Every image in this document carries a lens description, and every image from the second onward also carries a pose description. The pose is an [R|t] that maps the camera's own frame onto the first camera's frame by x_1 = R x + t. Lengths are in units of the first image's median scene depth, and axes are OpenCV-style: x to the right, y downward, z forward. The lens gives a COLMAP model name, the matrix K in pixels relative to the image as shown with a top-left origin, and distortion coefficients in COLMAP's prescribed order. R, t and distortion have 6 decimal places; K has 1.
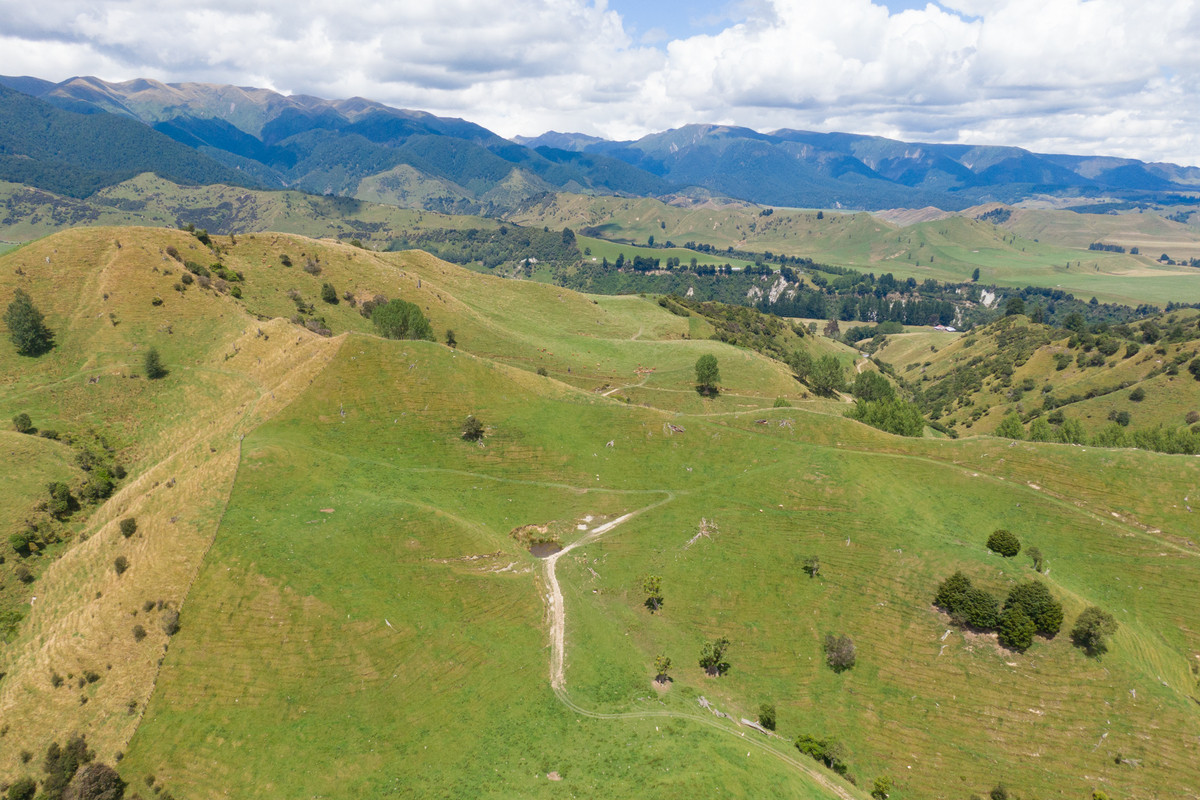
lens RADIAL K [[854.6, 0, 601.1], [0, 854.6, 435.8], [0, 0, 1]] dist [0.035254, -0.043968]
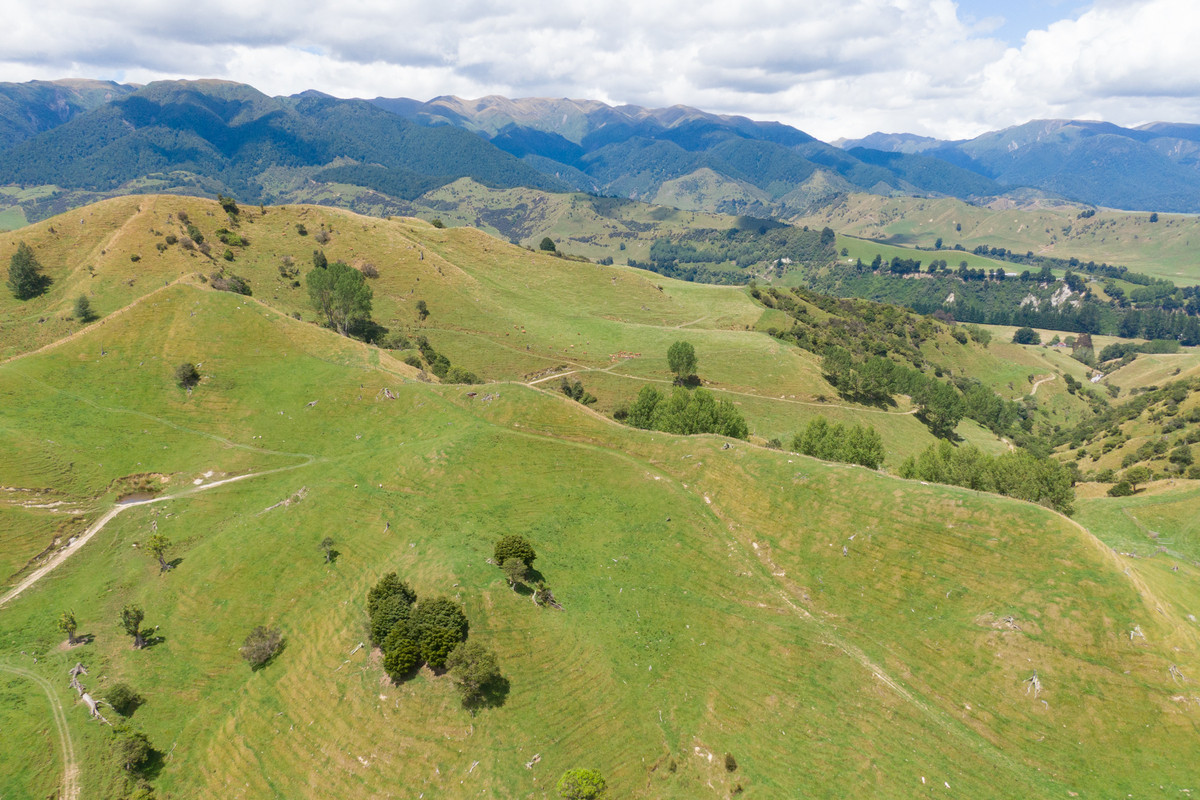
lens RADIAL K [[854.6, 0, 607.0], [0, 854.6, 437.6], [0, 0, 1]] dist [0.035254, -0.043968]
pose [[0.937753, 0.091848, -0.334939, 0.082964], [-0.093245, 0.995572, 0.011943, 0.000770], [0.334552, 0.020031, 0.942164, 0.030742]]
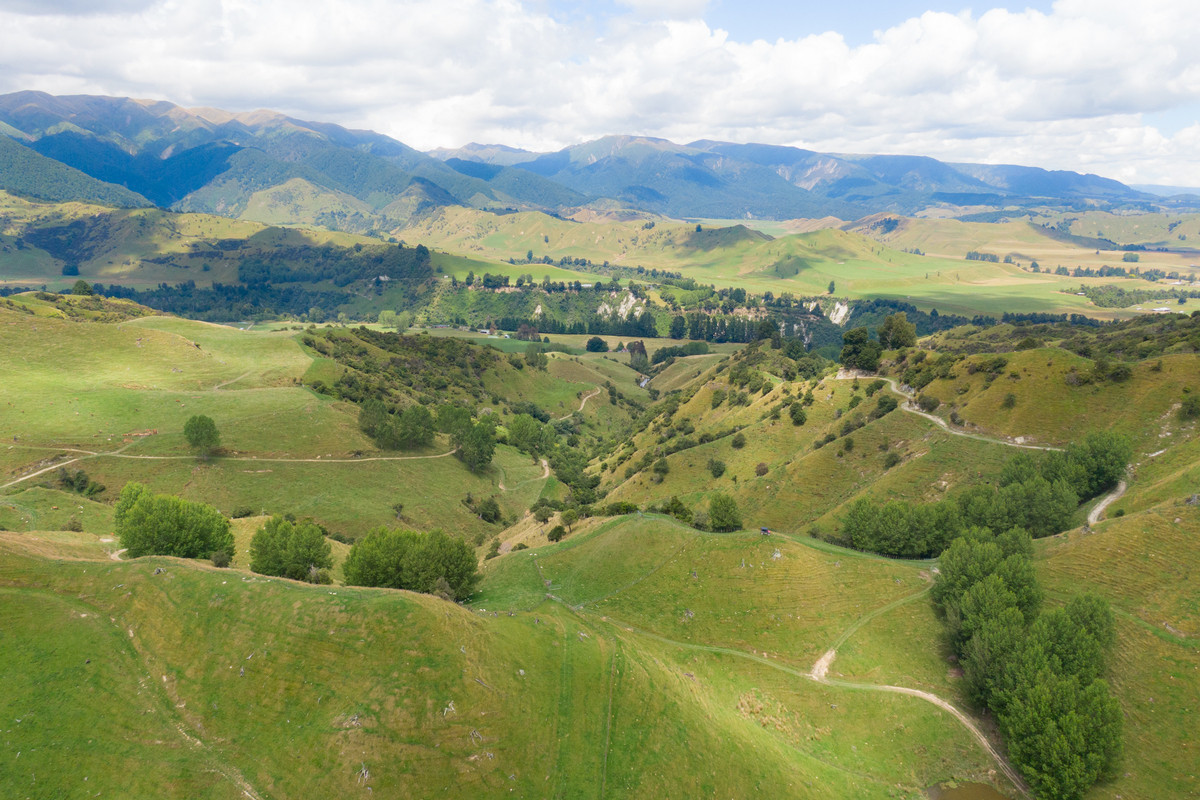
lens RADIAL K [[854.6, 0, 600.5], [0, 854.6, 439.6], [0, 0, 1]] dist [0.035254, -0.043968]
pose [[0.997515, -0.026910, 0.065112, 0.109583], [0.027384, 0.999605, -0.006393, -0.012050], [-0.064915, 0.008160, 0.997857, 0.023091]]
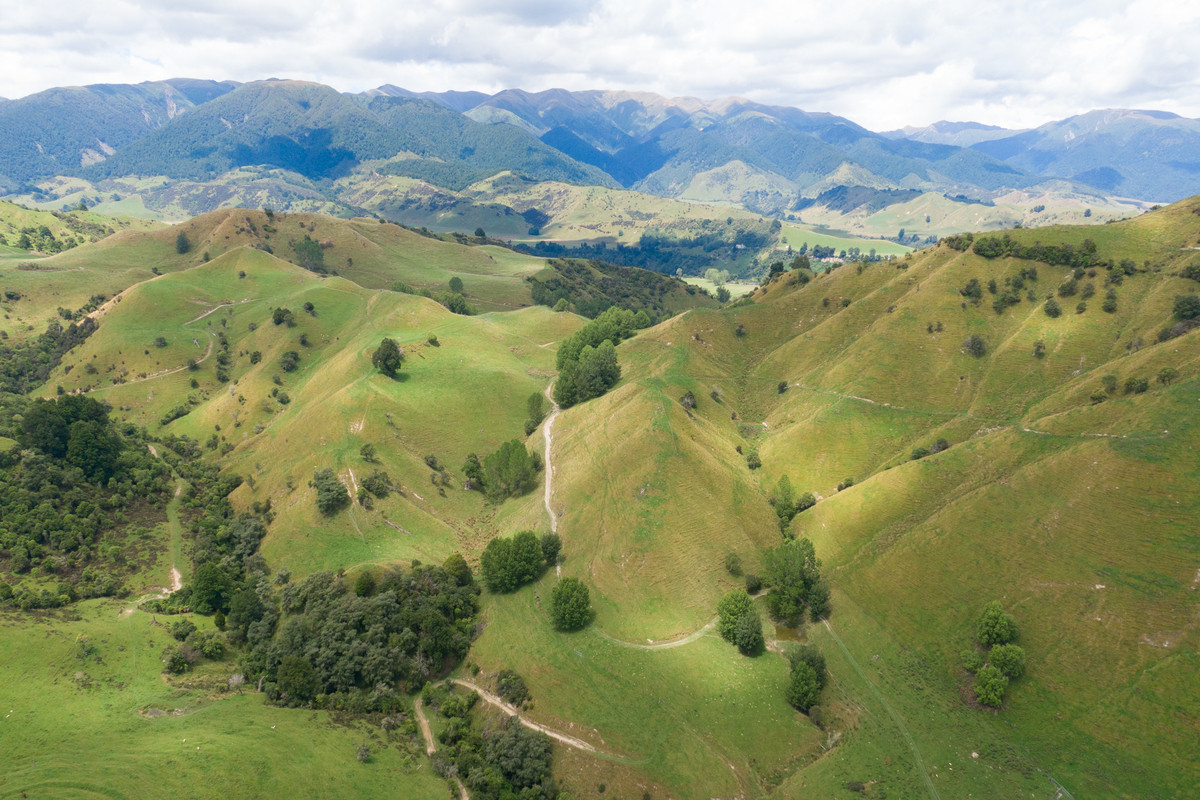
lens RADIAL K [[854.6, 0, 605.8], [0, 854.6, 443.5], [0, 0, 1]] dist [0.035254, -0.043968]
pose [[0.902570, 0.128586, -0.410894, 0.310236], [-0.121475, 0.991641, 0.043493, 0.039176], [0.413052, 0.010658, 0.910645, -0.165188]]
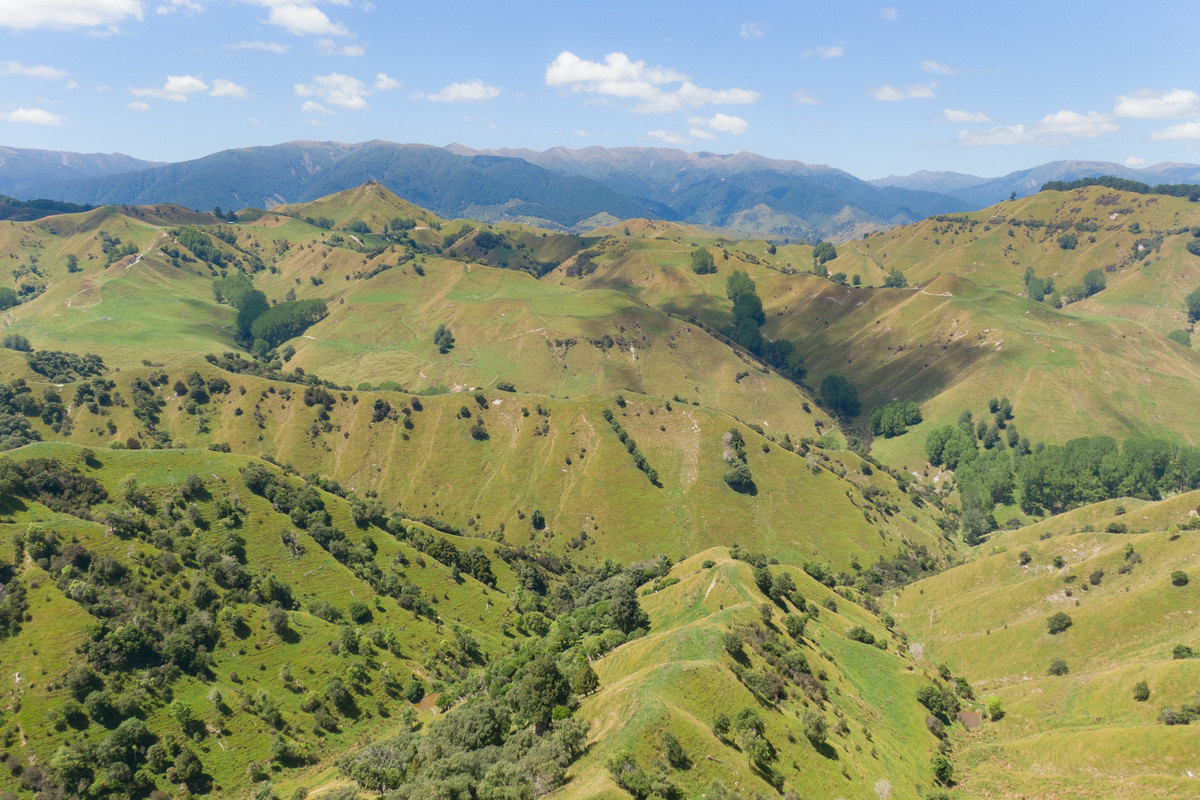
lens RADIAL K [[854.6, 0, 604.0], [0, 854.6, 445.1], [0, 0, 1]] dist [0.035254, -0.043968]
pose [[0.908015, 0.101441, -0.406470, 0.379253], [-0.113885, 0.993473, -0.006470, 0.292410], [0.403161, 0.052166, 0.913641, -0.937849]]
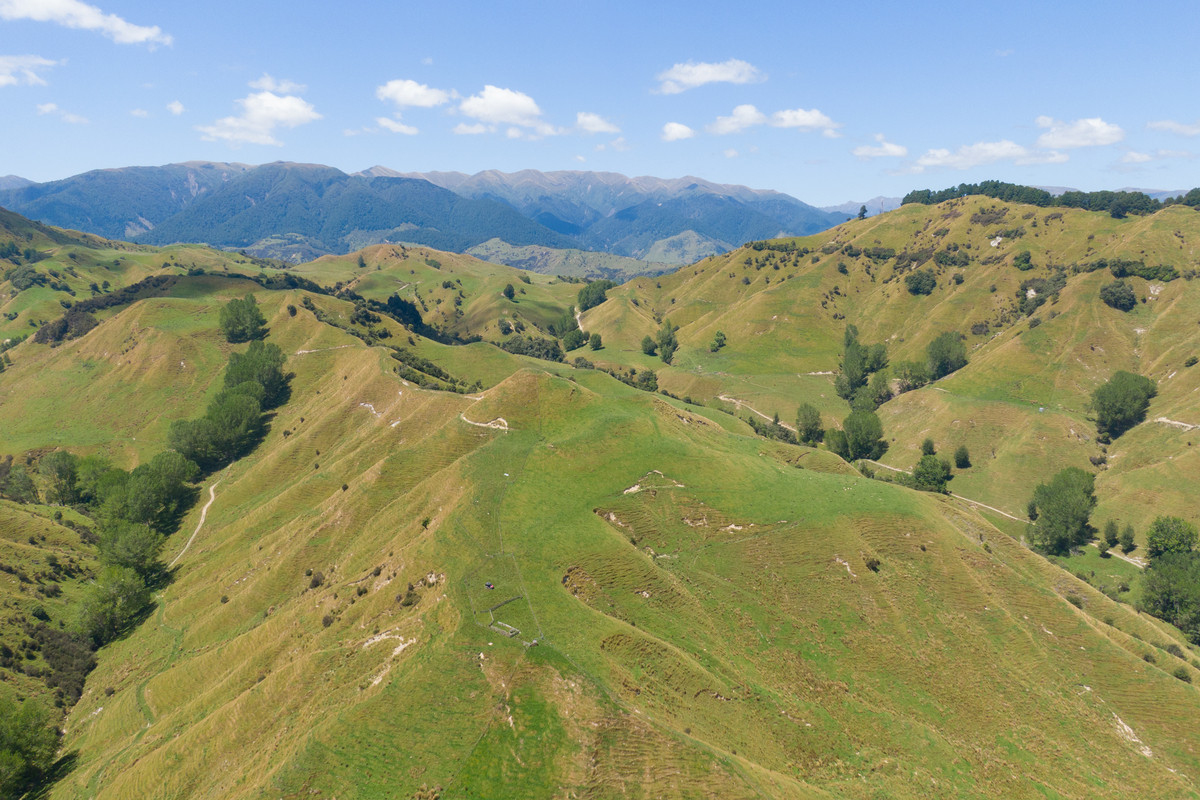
lens RADIAL K [[854.6, 0, 605.1], [0, 854.6, 444.9], [0, 0, 1]] dist [0.035254, -0.043968]
pose [[0.918294, 0.084237, -0.386833, 0.466855], [-0.107572, 0.993431, -0.039033, 0.170857], [0.381004, 0.077456, 0.921323, -0.523069]]
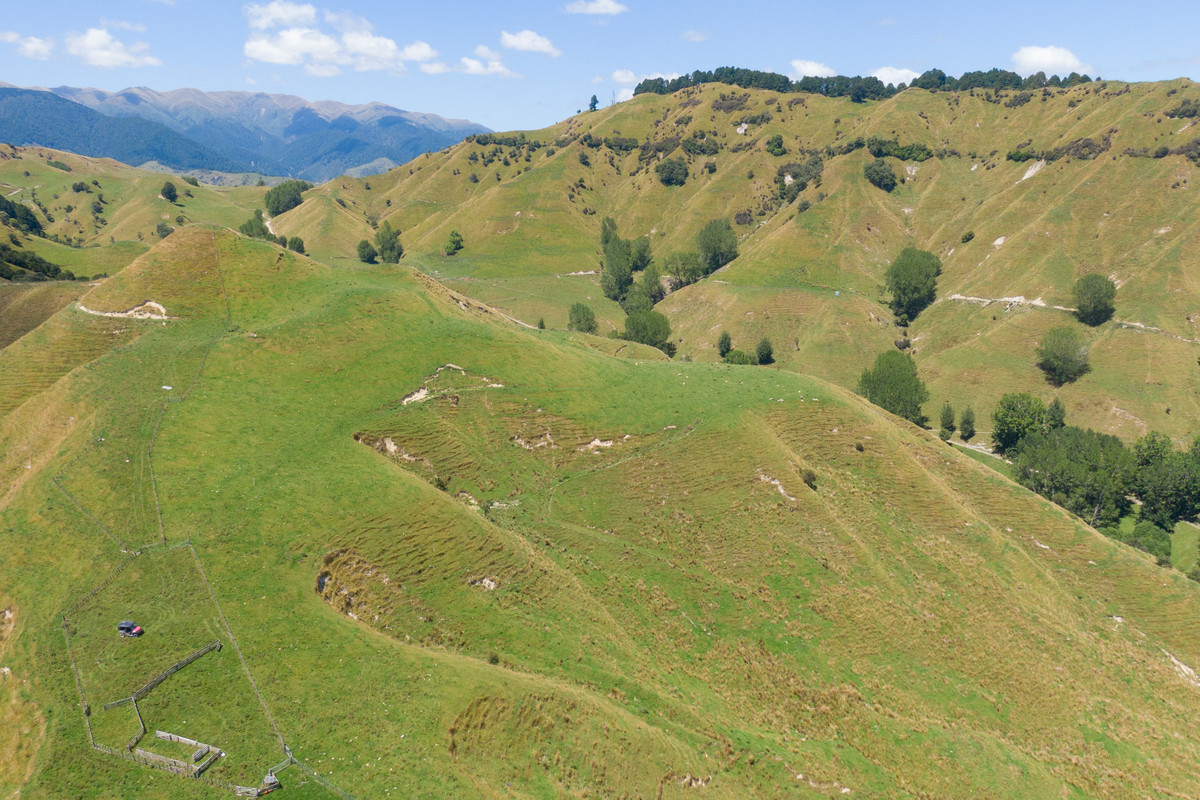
lens RADIAL K [[854.6, 0, 603.5], [0, 854.6, 445.2], [0, 0, 1]] dist [0.035254, -0.043968]
pose [[0.997581, 0.015194, -0.067839, 0.427414], [-0.014663, 0.999858, 0.008321, 0.178188], [0.067956, -0.007306, 0.997662, -0.444654]]
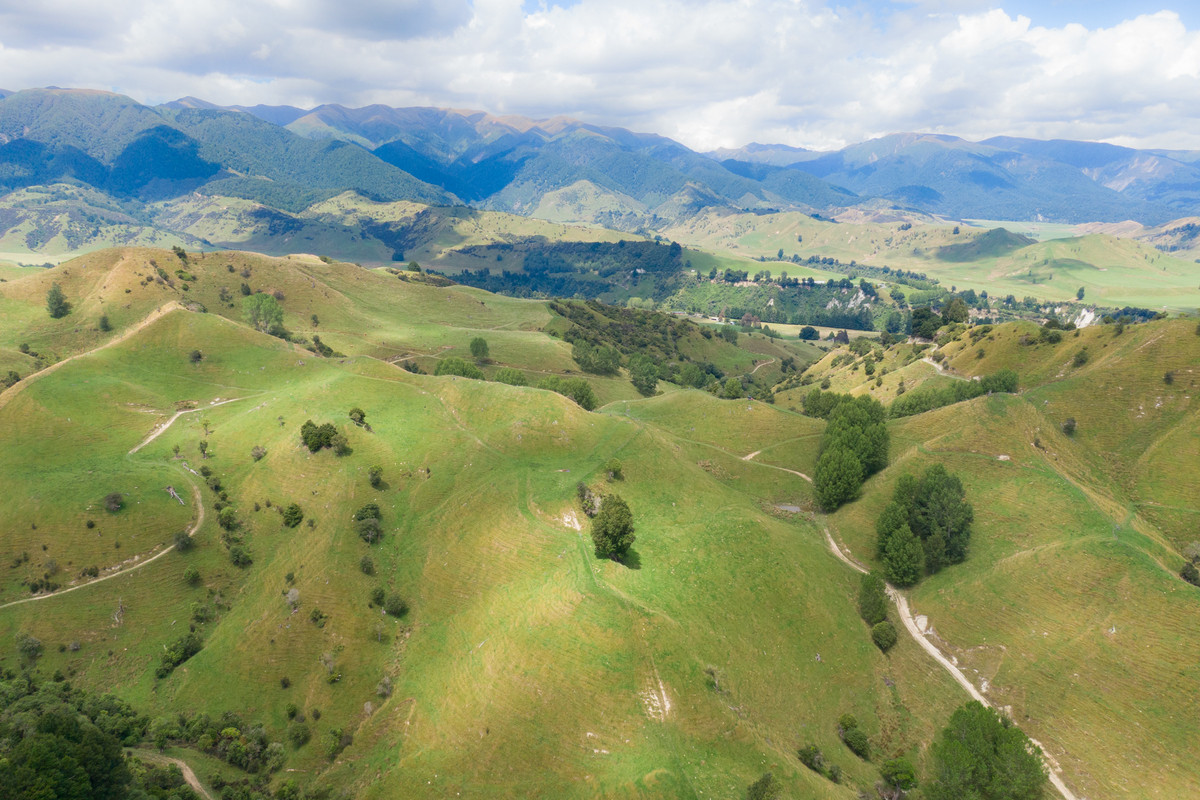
lens RADIAL K [[854.6, 0, 603.7], [0, 854.6, 438.1], [0, 0, 1]] dist [0.035254, -0.043968]
pose [[0.971765, 0.062004, -0.227660, 0.158058], [-0.063944, 0.997953, -0.001147, 0.015729], [0.227122, 0.015672, 0.973740, -0.090683]]
